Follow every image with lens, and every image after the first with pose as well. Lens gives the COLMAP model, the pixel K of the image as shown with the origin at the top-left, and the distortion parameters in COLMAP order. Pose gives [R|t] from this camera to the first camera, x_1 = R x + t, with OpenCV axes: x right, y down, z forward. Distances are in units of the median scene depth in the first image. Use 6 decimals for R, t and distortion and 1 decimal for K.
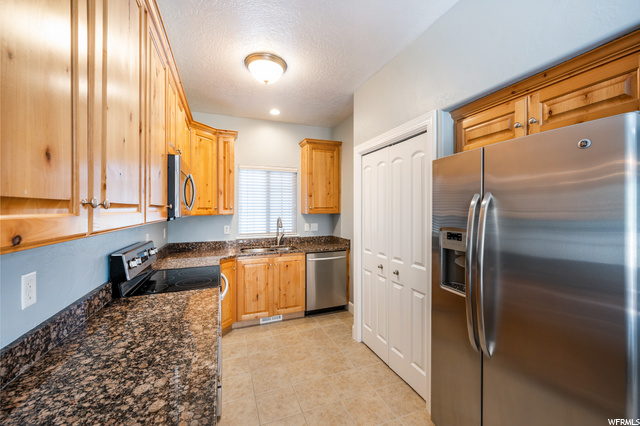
lens RADIAL K [[263.8, 0, 320.0], [0, 263.8, 213.0], [0, 0, 1]] dist [-0.000520, -0.000009]
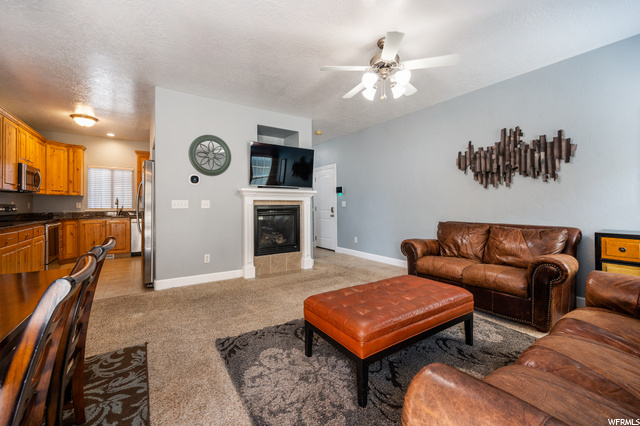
lens RADIAL K [[261.6, 0, 318.0], [0, 261.6, 206.1], [0, 0, 1]] dist [-0.001307, -0.000078]
pose [[0.974077, 0.003136, 0.226193, 0.772451], [0.000761, 0.999853, -0.017143, 0.105916], [-0.226214, 0.016870, 0.973932, -0.963075]]
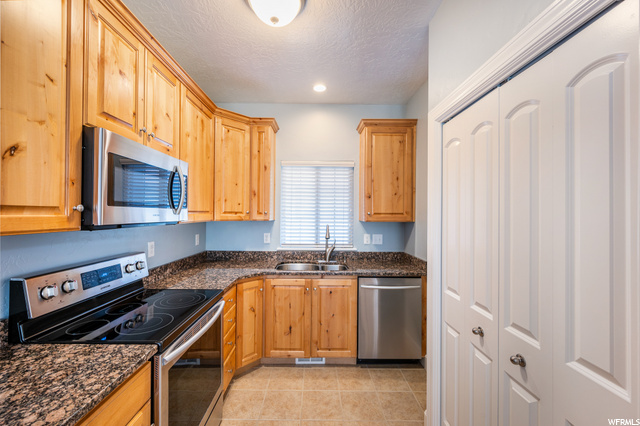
lens RADIAL K [[254.3, 0, 310.2], [0, 254.3, 212.5], [0, 0, 1]] dist [-0.000290, -0.000032]
pose [[0.929370, 0.009212, -0.369034, 0.081200], [-0.017563, 0.999660, -0.019277, -0.006319], [0.368731, 0.024396, 0.929216, 0.319603]]
